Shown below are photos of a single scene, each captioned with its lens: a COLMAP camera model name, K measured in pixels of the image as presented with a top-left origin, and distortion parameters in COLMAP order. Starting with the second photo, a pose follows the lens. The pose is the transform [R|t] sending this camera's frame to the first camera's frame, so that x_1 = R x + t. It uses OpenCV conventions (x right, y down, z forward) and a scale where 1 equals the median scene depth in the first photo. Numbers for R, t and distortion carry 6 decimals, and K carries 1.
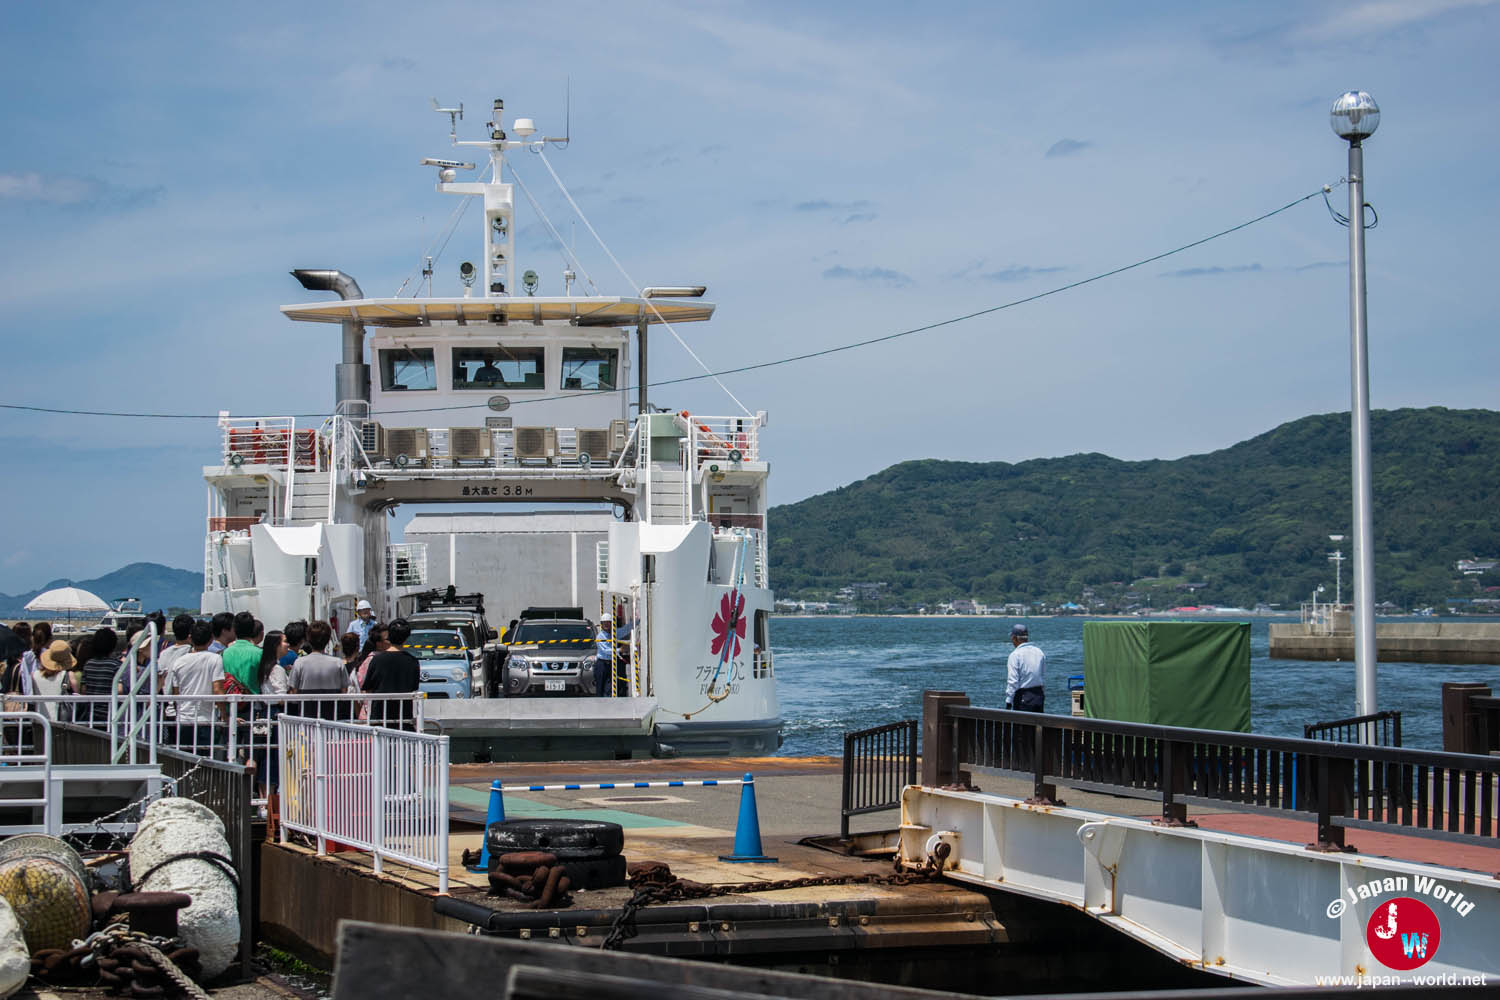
lens RADIAL K [[3377.8, 0, 749.9], [0, 3377.8, 500.6], [0, 0, 1]] dist [-0.006473, 0.000000]
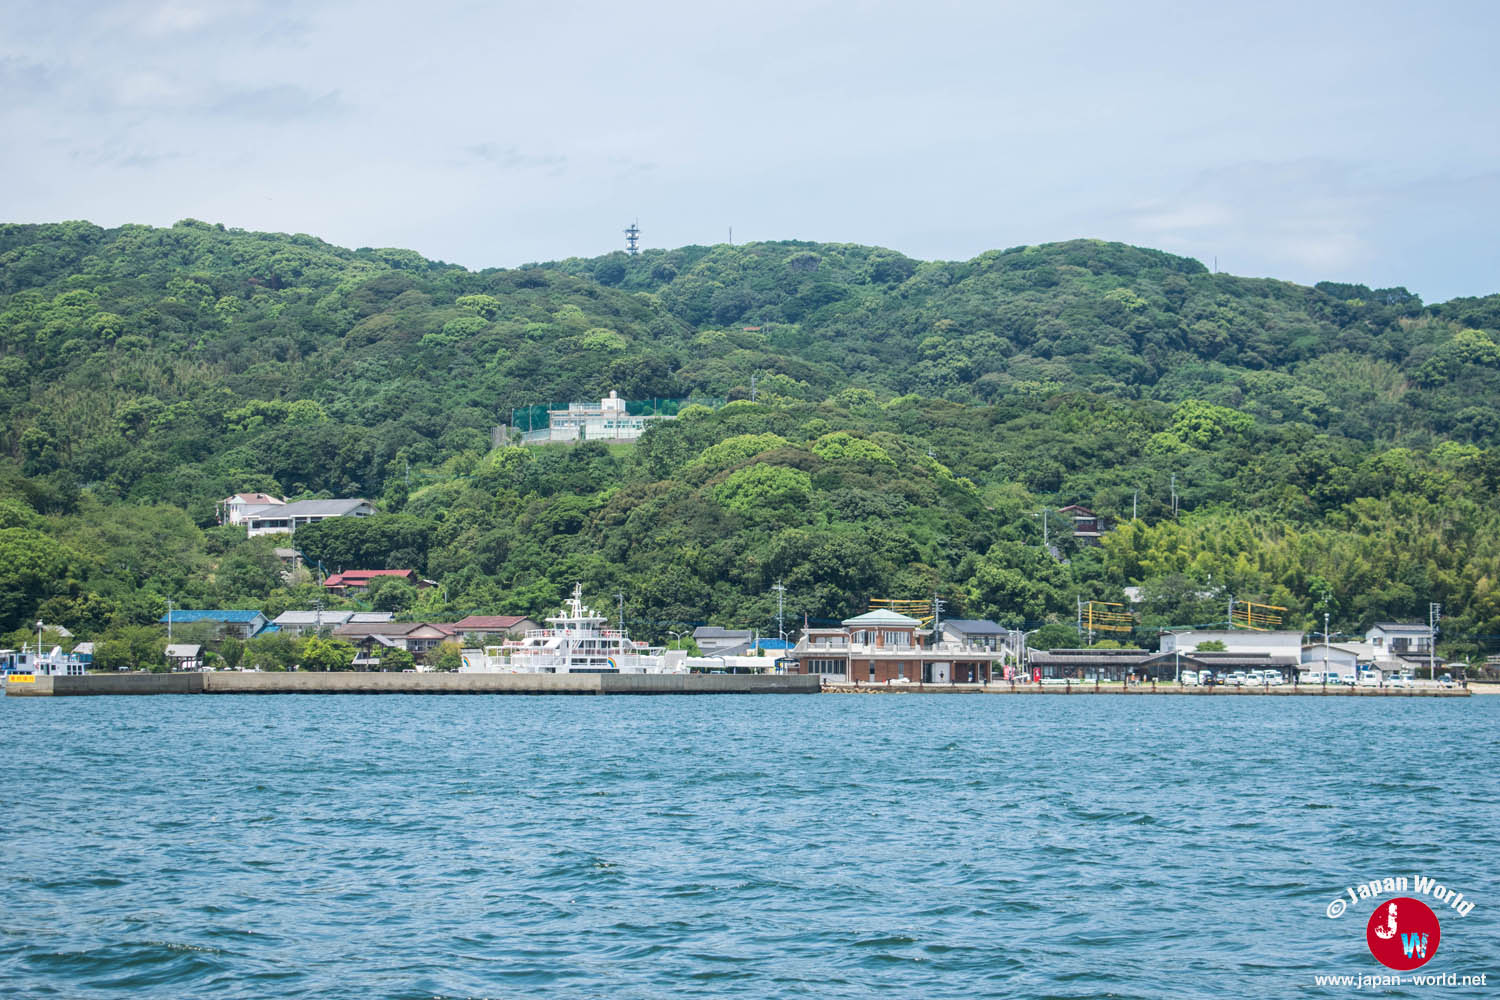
lens RADIAL K [[3377.8, 0, 750.0], [0, 3377.8, 500.6], [0, 0, 1]] dist [-0.006473, 0.000000]
pose [[0.938472, 0.020125, 0.344767, 0.138395], [-0.014321, 0.999710, -0.019373, 0.021645], [-0.345057, 0.013244, 0.938488, 0.649388]]
